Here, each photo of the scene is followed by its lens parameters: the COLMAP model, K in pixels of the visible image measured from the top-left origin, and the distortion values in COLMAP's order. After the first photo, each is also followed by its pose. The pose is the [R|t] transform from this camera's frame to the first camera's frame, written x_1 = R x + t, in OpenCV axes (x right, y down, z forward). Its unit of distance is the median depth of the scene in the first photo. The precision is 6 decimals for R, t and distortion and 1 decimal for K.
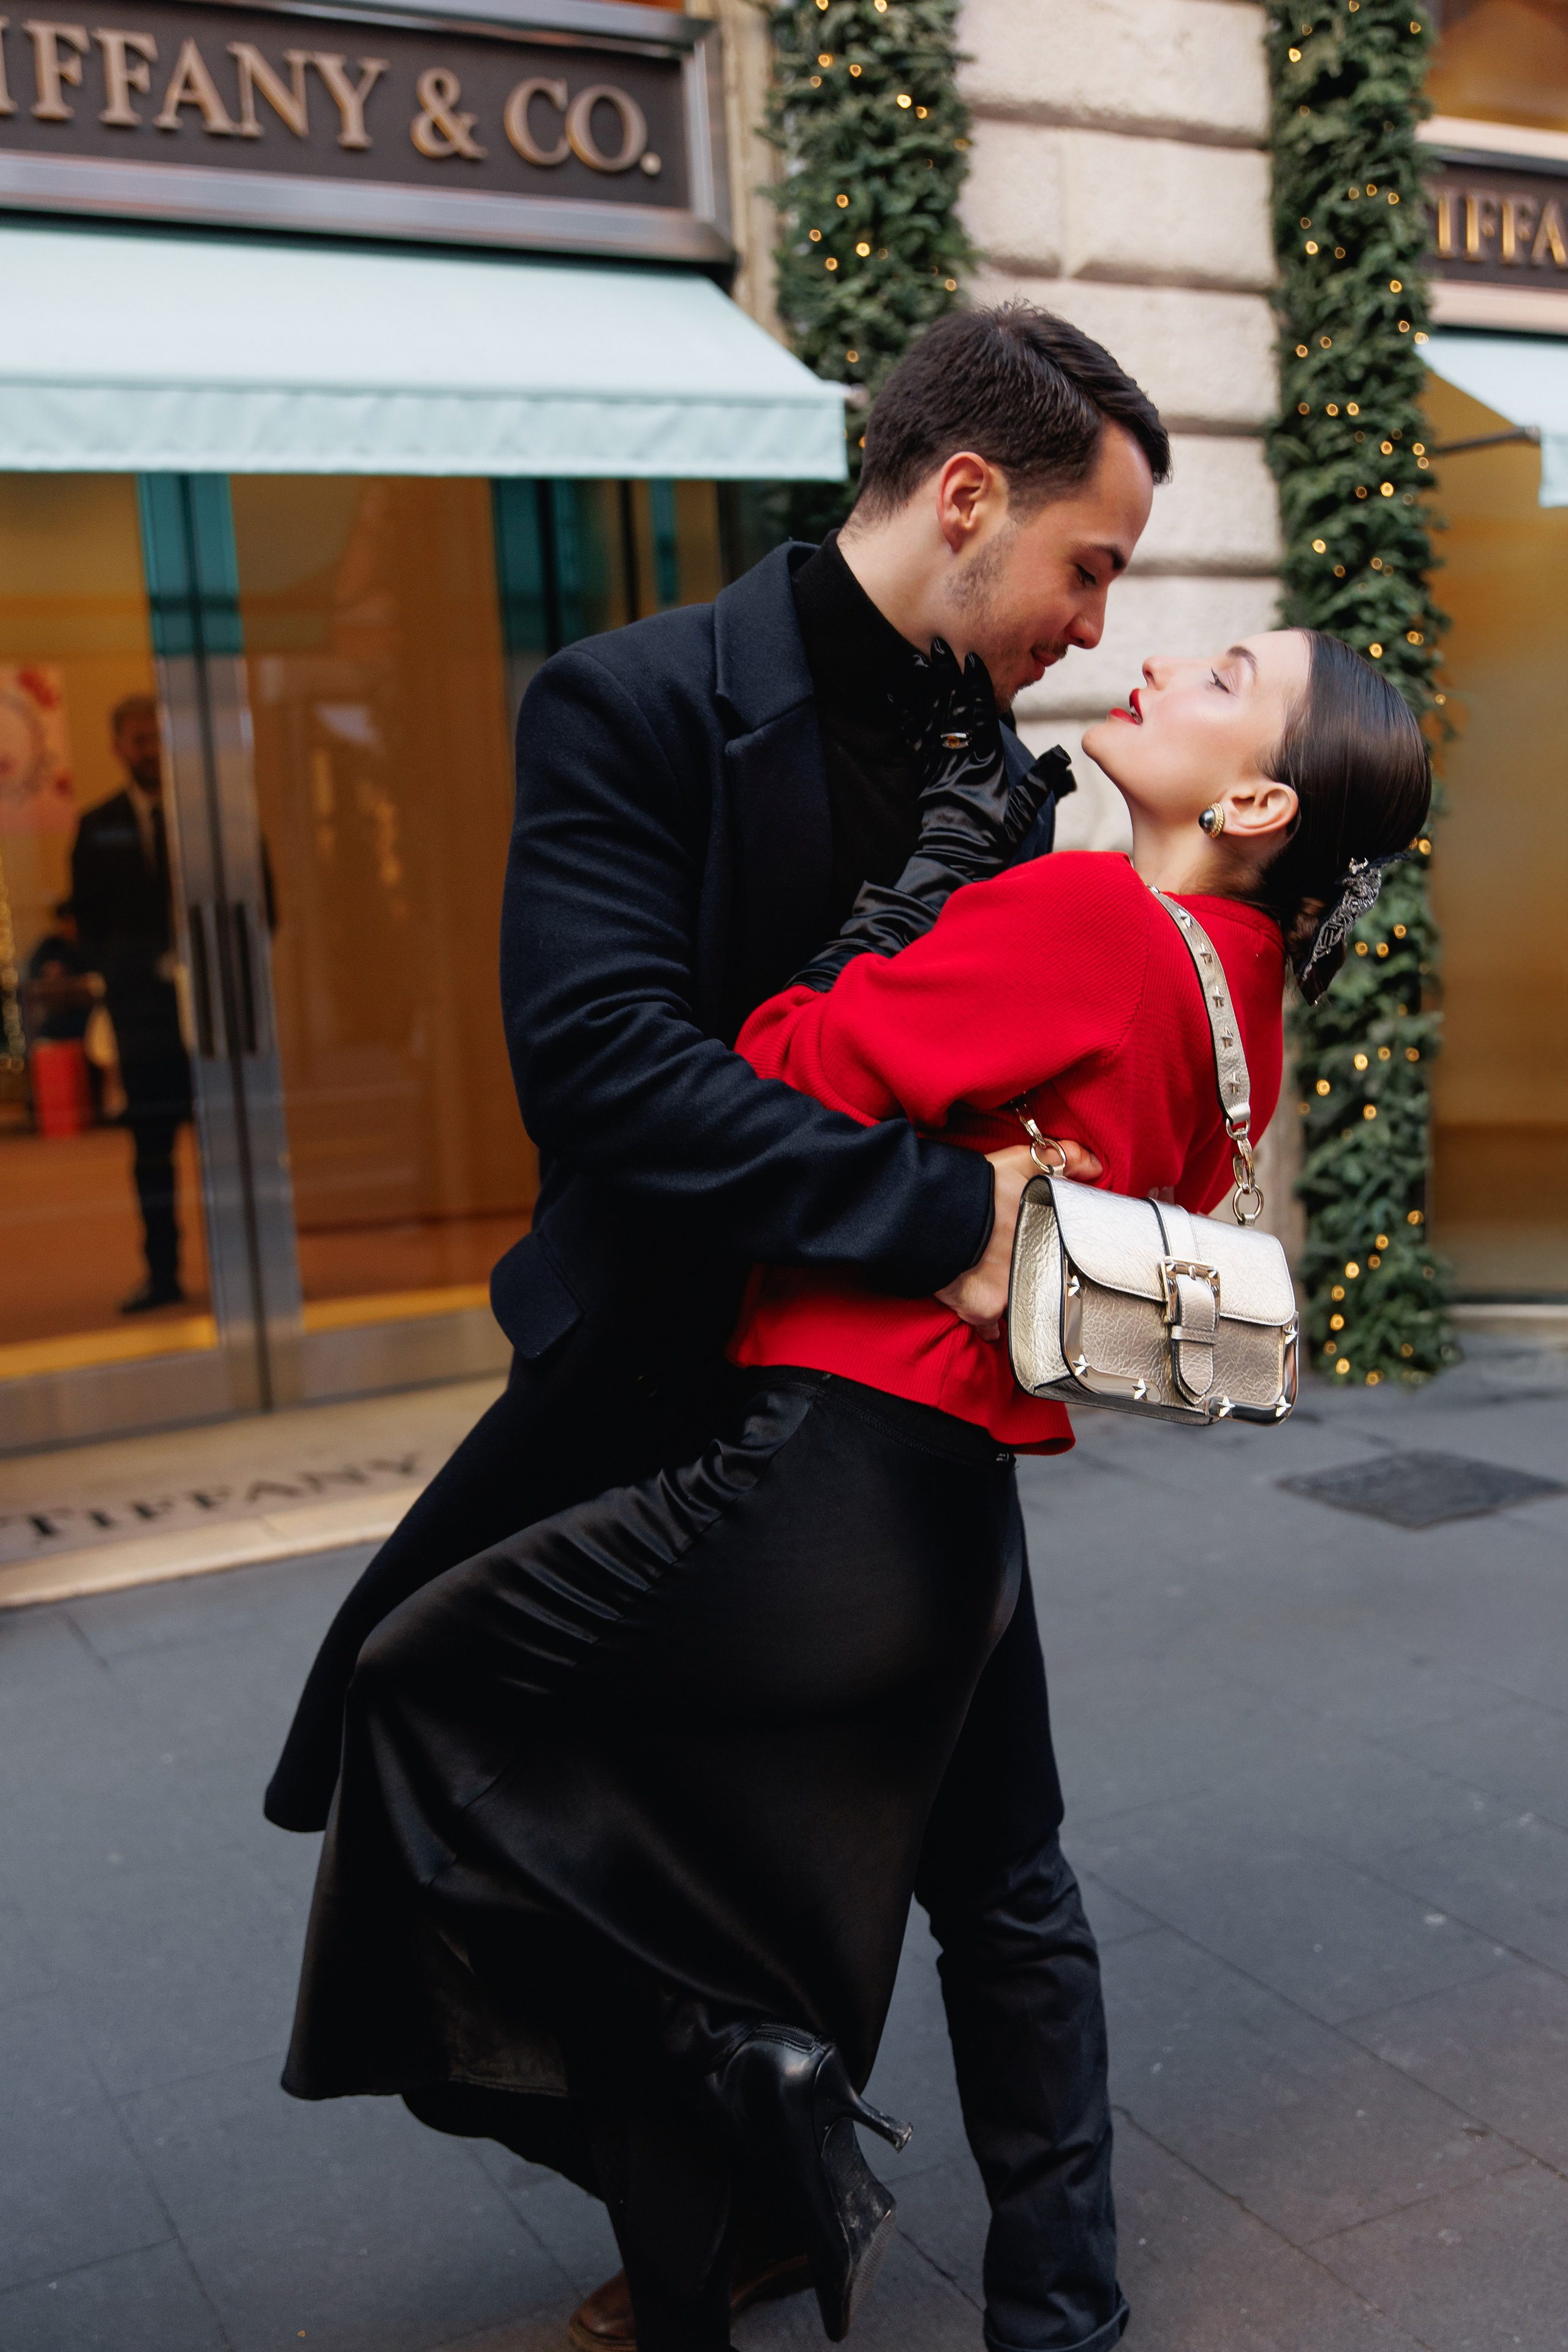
lens RADIAL K [[2335.5, 0, 793.7], [0, 2335.5, 1172.8], [0, 0, 1]] dist [-0.010949, 0.000000]
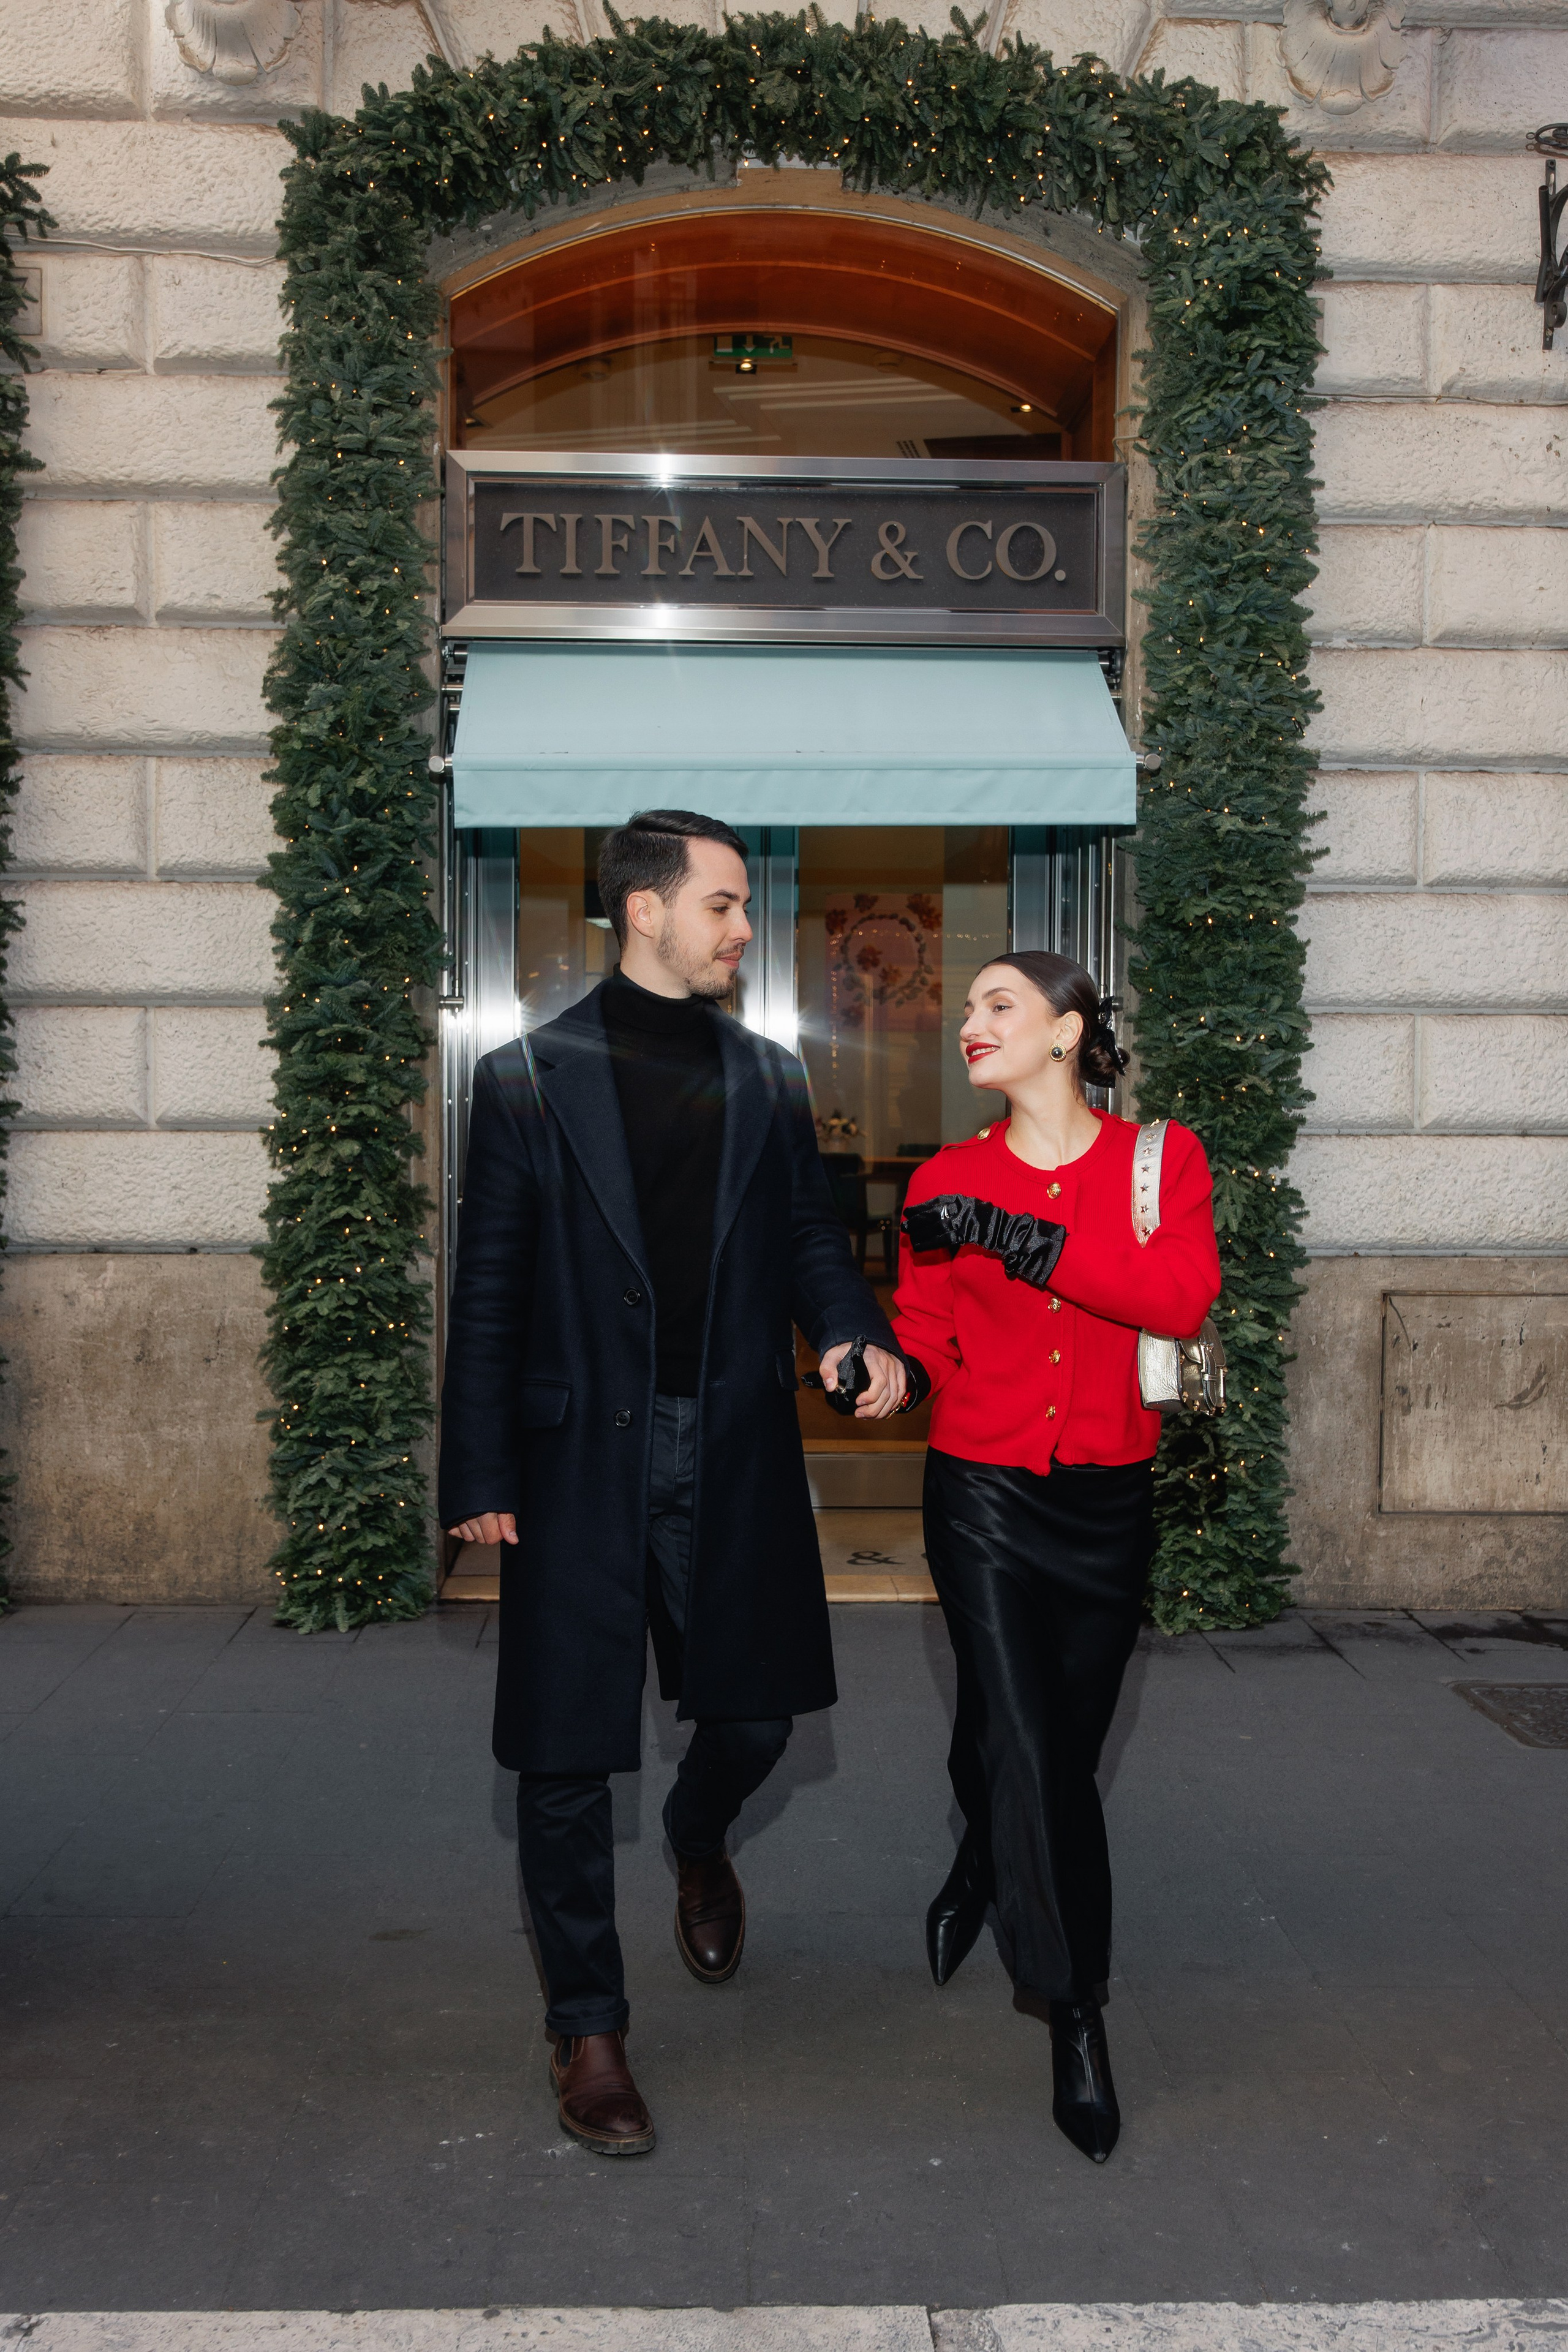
lens RADIAL K [[2233.0, 0, 769.5], [0, 2233.0, 1173.1], [0, 0, 1]] dist [0.001504, 0.000000]
pose [[0.899022, 0.080245, -0.430487, 0.350053], [-0.114319, 0.991985, -0.053831, -0.017313], [0.422717, 0.097609, 0.900990, -0.153549]]
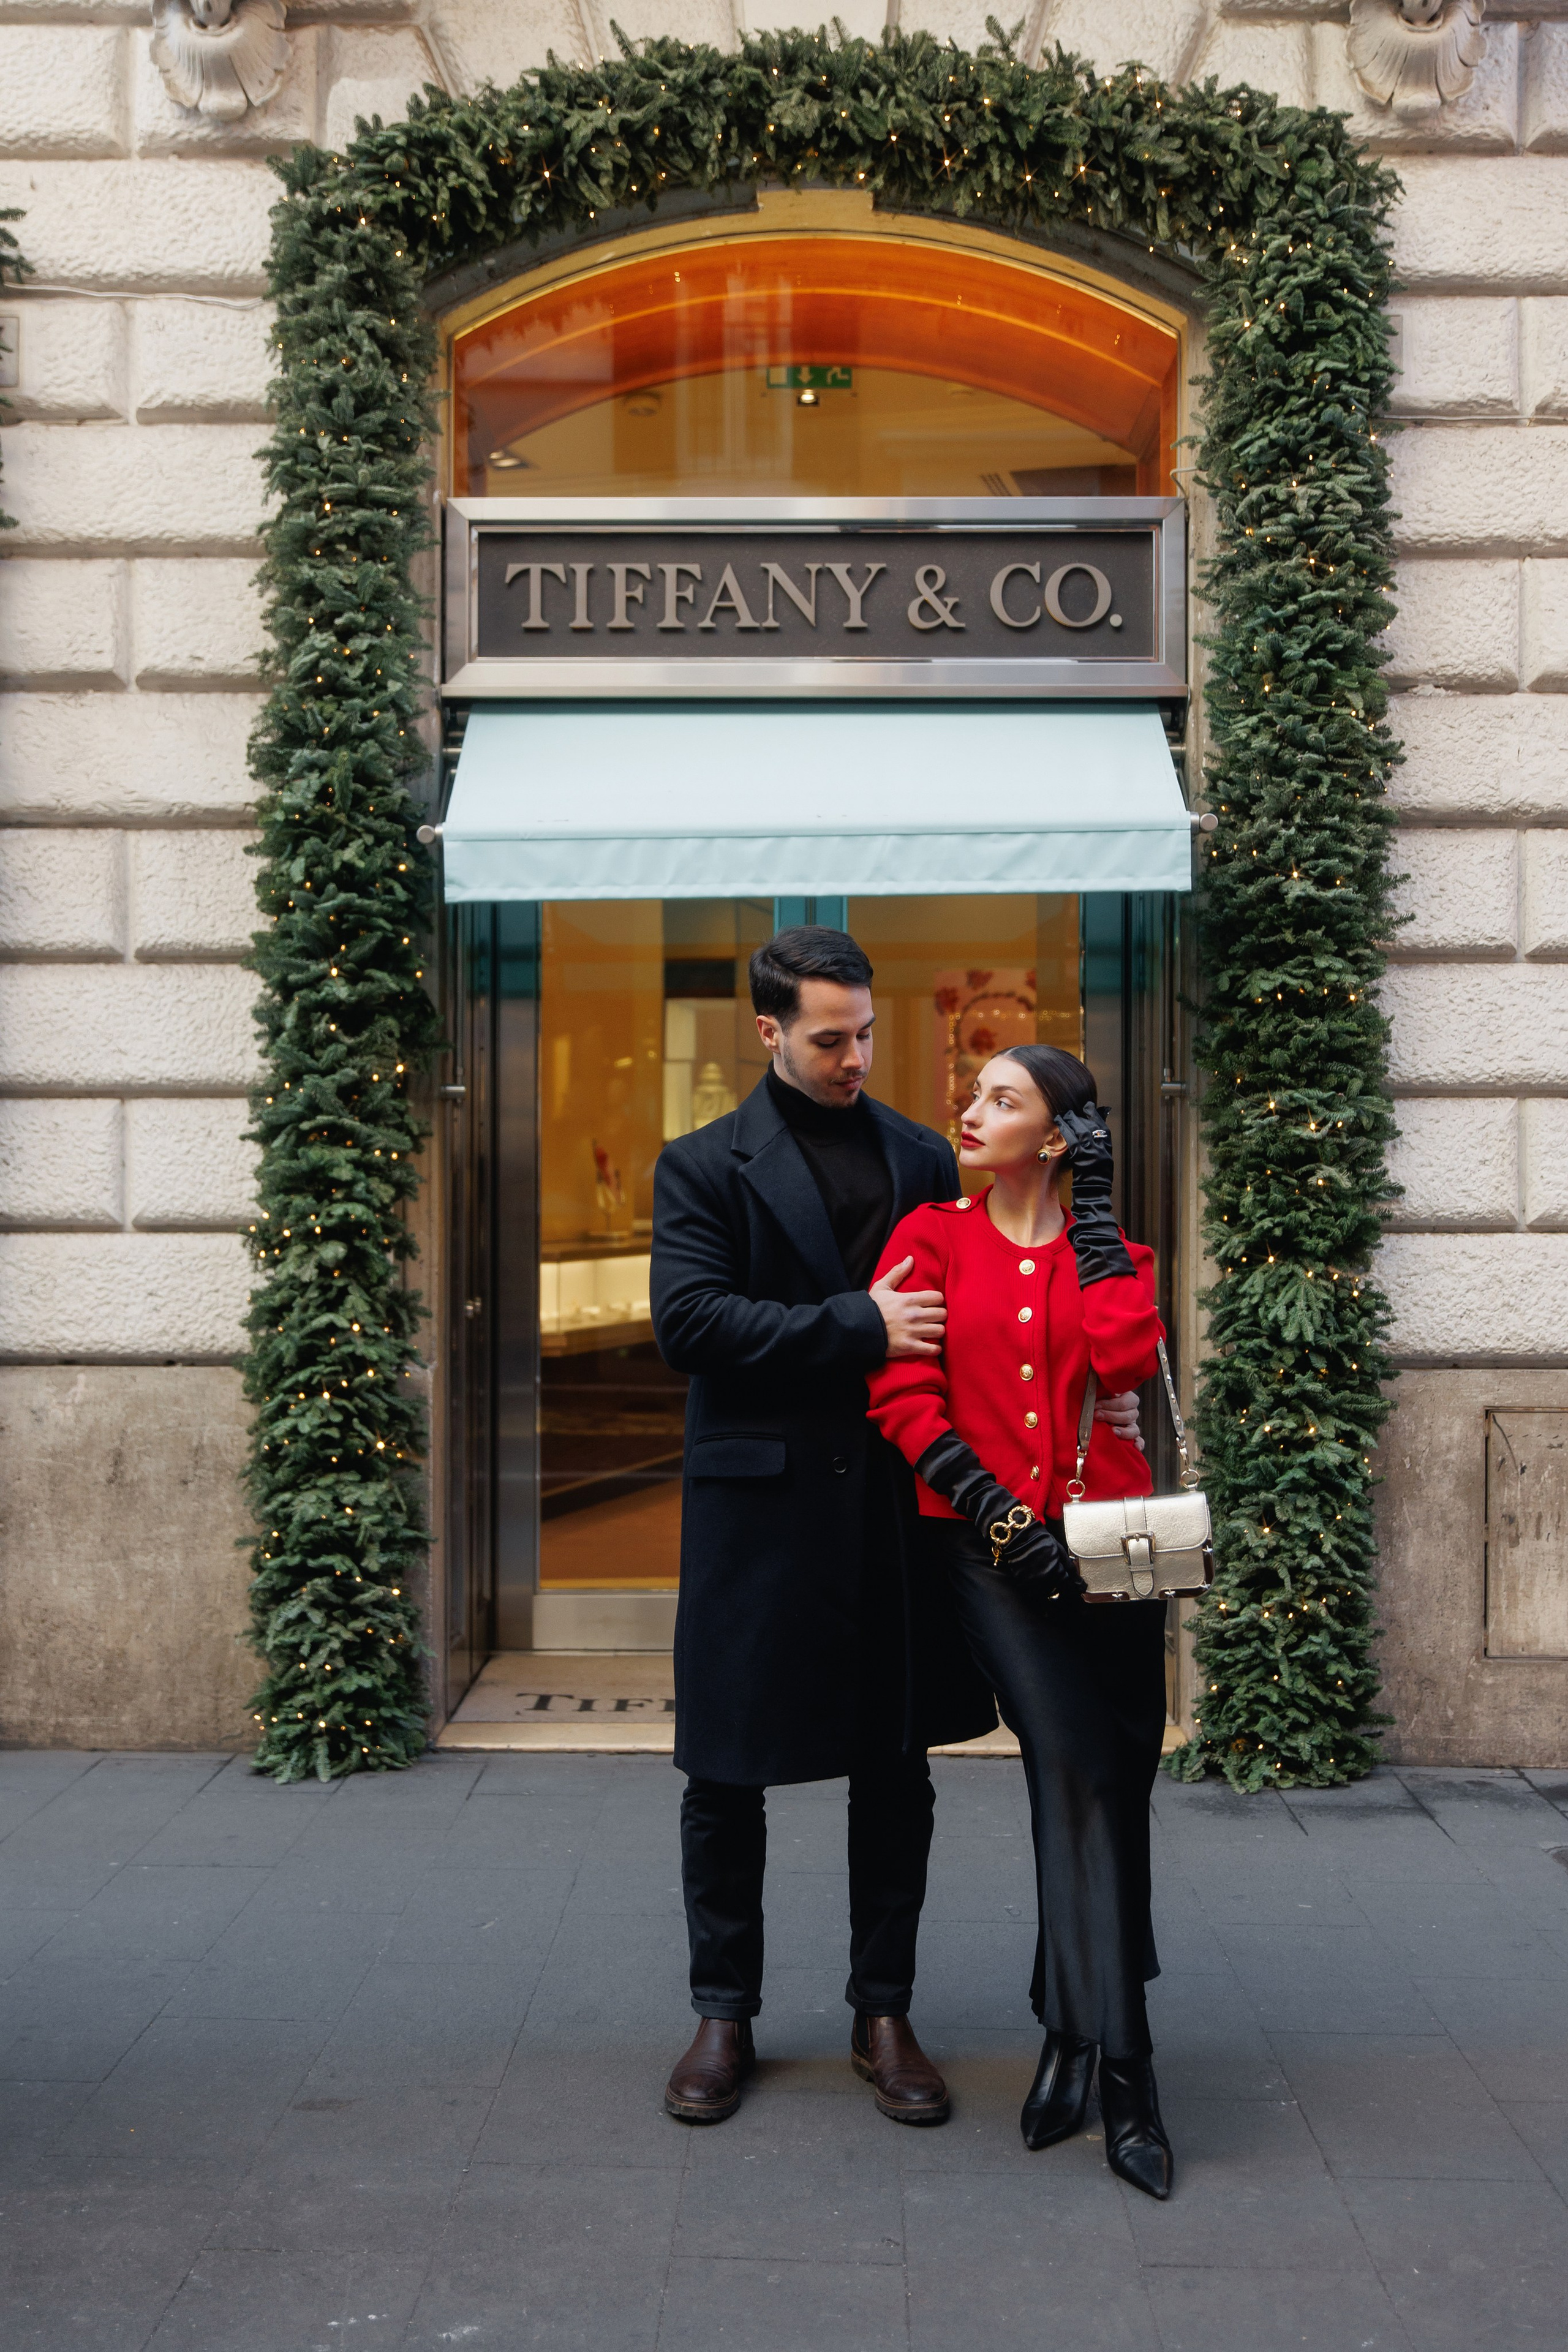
lens RADIAL K [[2506.4, 0, 771.7], [0, 2506.4, 1177.6], [0, 0, 1]] dist [-0.005806, 0.000000]
pose [[0.874307, 0.057717, -0.481930, 0.409337], [-0.114764, 0.989333, -0.089717, -0.018715], [0.471611, 0.133748, 0.871605, -0.150818]]
